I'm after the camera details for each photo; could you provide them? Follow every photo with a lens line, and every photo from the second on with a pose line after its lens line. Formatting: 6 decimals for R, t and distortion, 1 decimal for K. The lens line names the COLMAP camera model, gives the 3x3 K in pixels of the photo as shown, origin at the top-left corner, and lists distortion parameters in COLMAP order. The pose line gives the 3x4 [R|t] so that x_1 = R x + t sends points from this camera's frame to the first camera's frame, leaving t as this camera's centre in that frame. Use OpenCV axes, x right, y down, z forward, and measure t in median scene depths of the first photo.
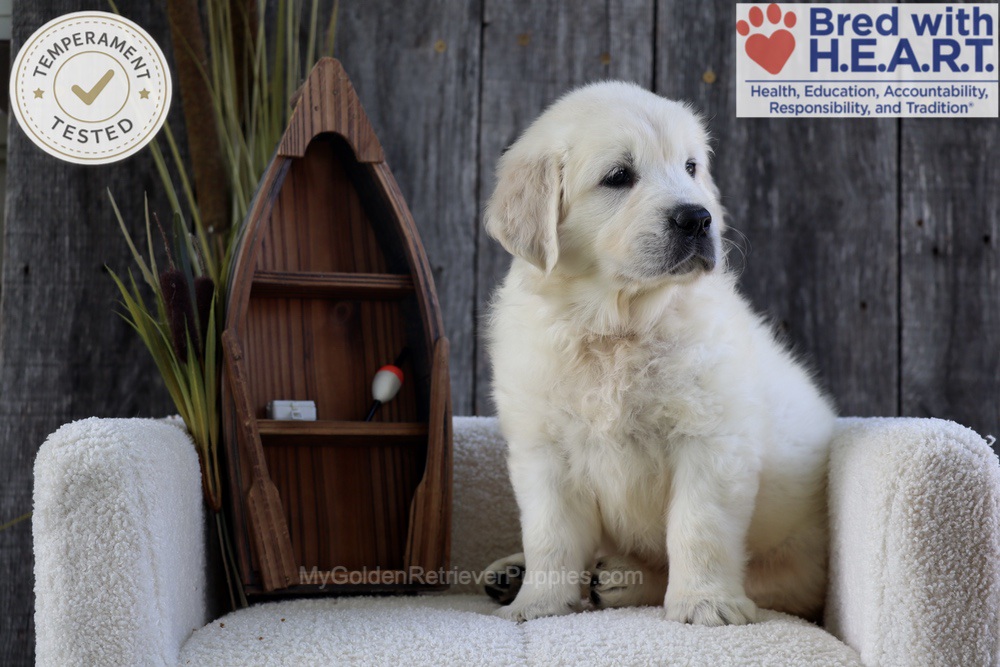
lens RADIAL K [[4120.3, 0, 502.6], [0, 4120.3, 311.4], [0, 0, 1]] dist [1.286133, 25.093711]
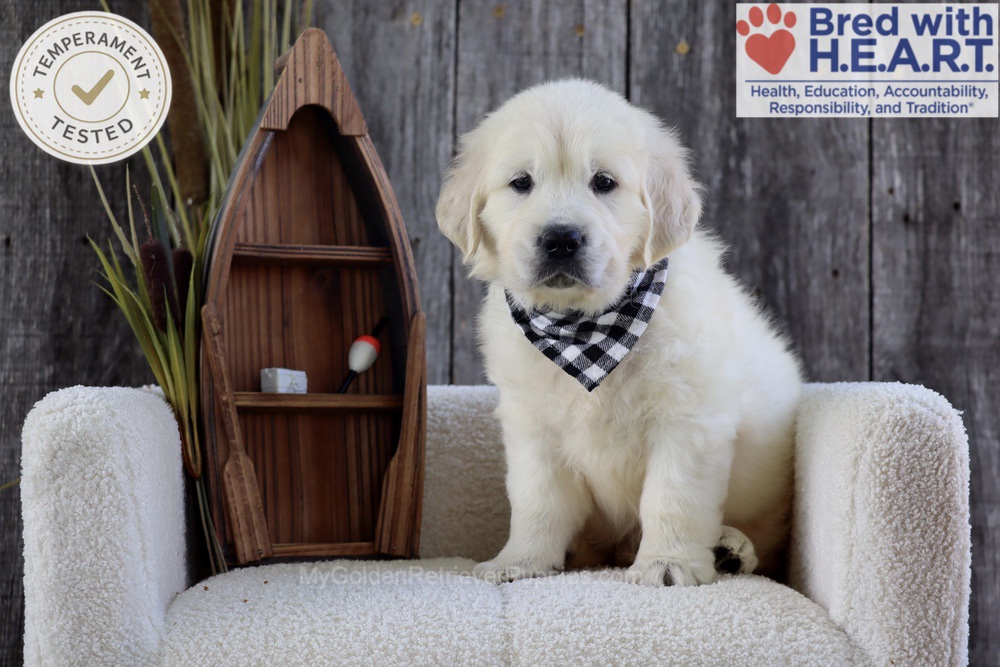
lens RADIAL K [[5104.7, 0, 496.8], [0, 5104.7, 321.2], [0, 0, 1]] dist [2.584555, 21.554784]
pose [[0.999969, -0.005998, 0.005113, -0.002302], [0.005979, 0.999975, 0.003681, 0.005271], [-0.005135, -0.003650, 0.999980, -0.261888]]
